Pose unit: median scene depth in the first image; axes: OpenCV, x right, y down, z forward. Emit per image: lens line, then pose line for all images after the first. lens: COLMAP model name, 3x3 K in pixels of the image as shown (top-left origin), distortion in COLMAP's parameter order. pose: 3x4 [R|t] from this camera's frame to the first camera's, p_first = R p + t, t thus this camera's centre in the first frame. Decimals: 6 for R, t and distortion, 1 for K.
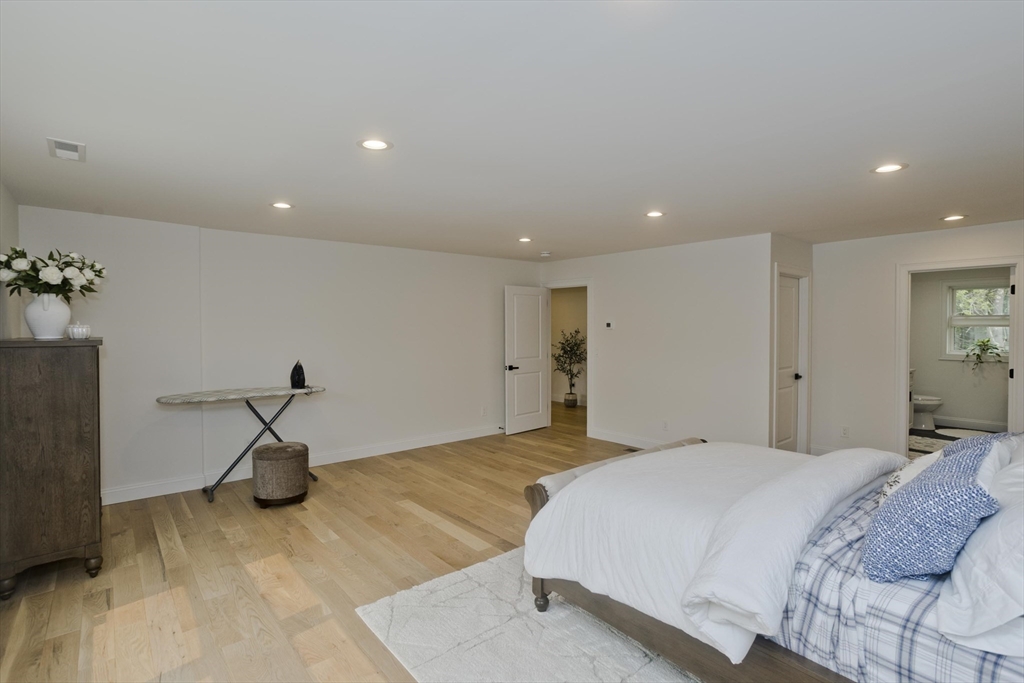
lens RADIAL K [[492.1, 0, 516.5], [0, 492.1, 328.3], [0, 0, 1]] dist [-0.045702, 0.026111]
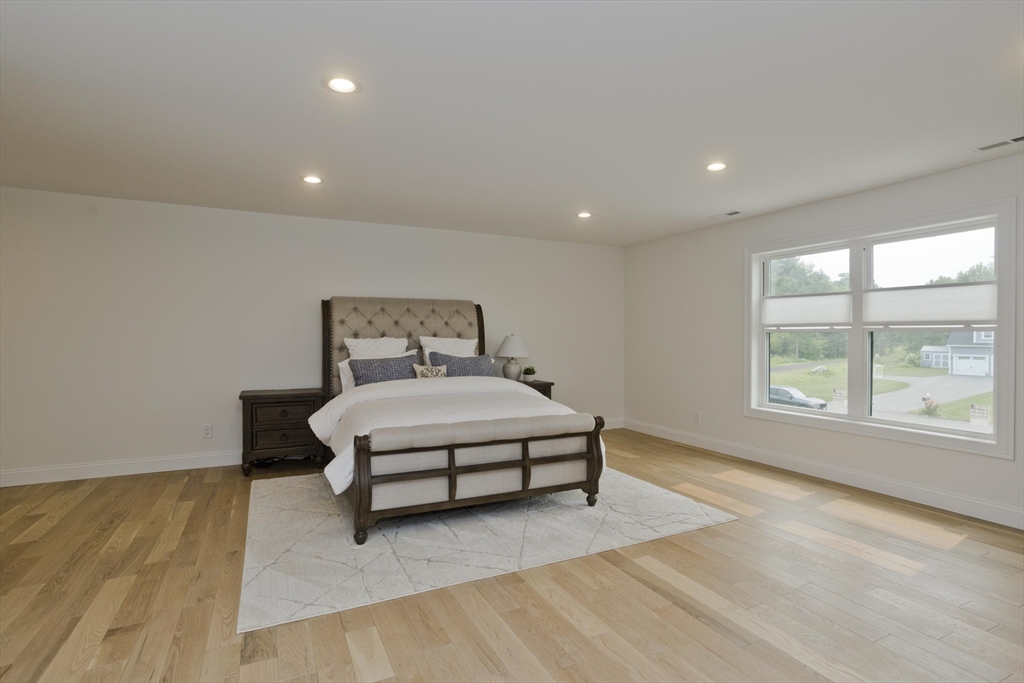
lens RADIAL K [[506.2, 0, 517.3], [0, 506.2, 330.5], [0, 0, 1]] dist [-0.046531, 0.029122]
pose [[-0.971508, 0.000305, 0.237007, -0.064249], [0.000285, 1.000000, -0.000119, 0.069739], [-0.237007, -0.000048, -0.971508, 1.923158]]
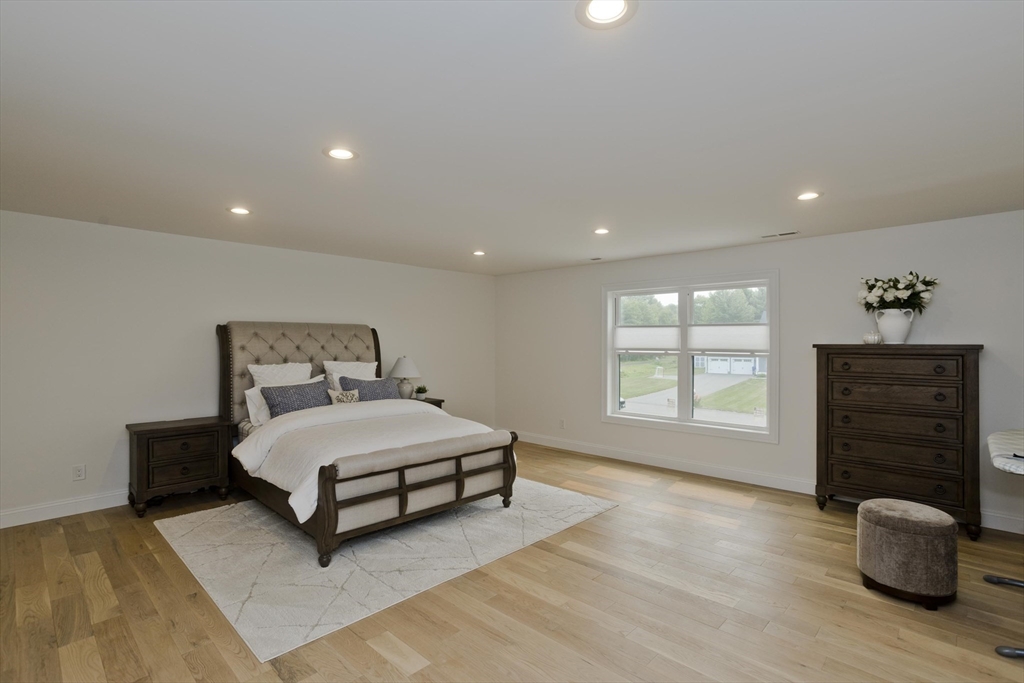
lens RADIAL K [[492.1, 0, 516.5], [0, 492.1, 328.3], [0, 0, 1]] dist [-0.045702, 0.026111]
pose [[-0.993692, -0.005816, -0.111989, 0.163355], [-0.003890, 0.999841, -0.017407, 0.008207], [0.112072, -0.016862, -0.993557, 2.095102]]
